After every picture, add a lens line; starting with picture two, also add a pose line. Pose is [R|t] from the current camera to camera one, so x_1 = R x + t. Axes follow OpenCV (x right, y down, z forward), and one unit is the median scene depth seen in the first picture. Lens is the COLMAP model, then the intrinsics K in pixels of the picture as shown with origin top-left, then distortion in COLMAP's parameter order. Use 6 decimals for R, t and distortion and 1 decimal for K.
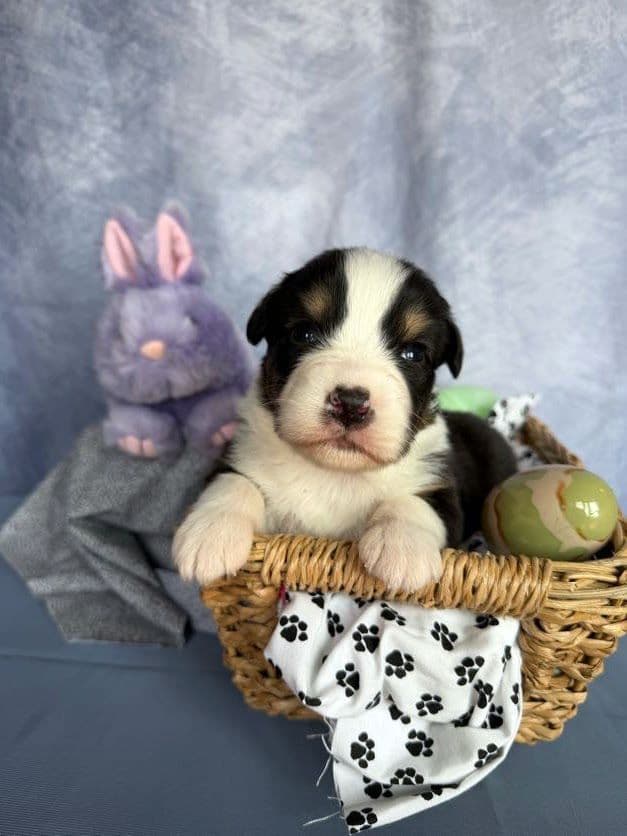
lens RADIAL K [[374.5, 0, 327.6], [0, 374.5, 363.5], [0, 0, 1]] dist [-0.020692, 0.000225]
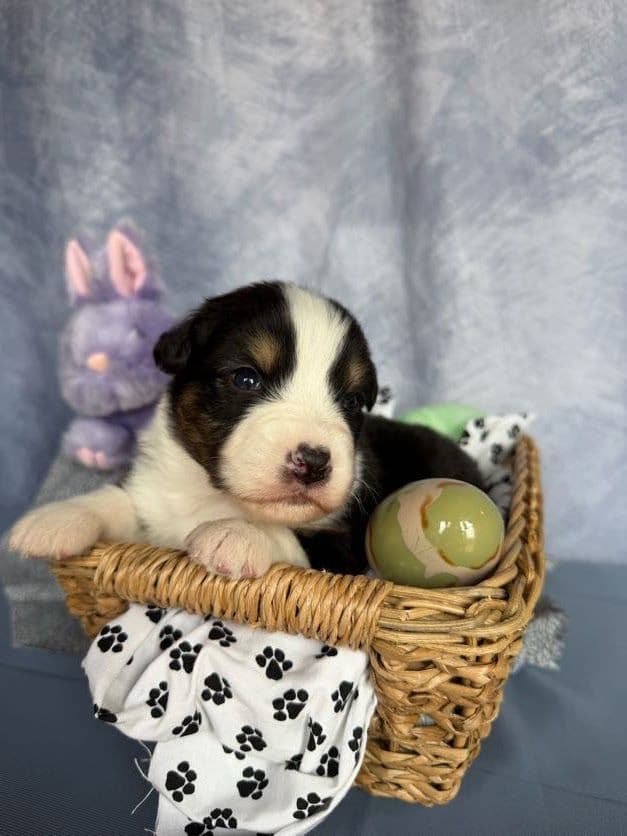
lens RADIAL K [[378.6, 0, 365.7], [0, 378.6, 383.4], [0, 0, 1]] dist [-0.021247, 0.000237]
pose [[0.993703, -0.004841, -0.111940, 0.234863], [0.001354, 0.999512, -0.031202, 0.033852], [0.112037, 0.030854, 0.993225, 0.039785]]
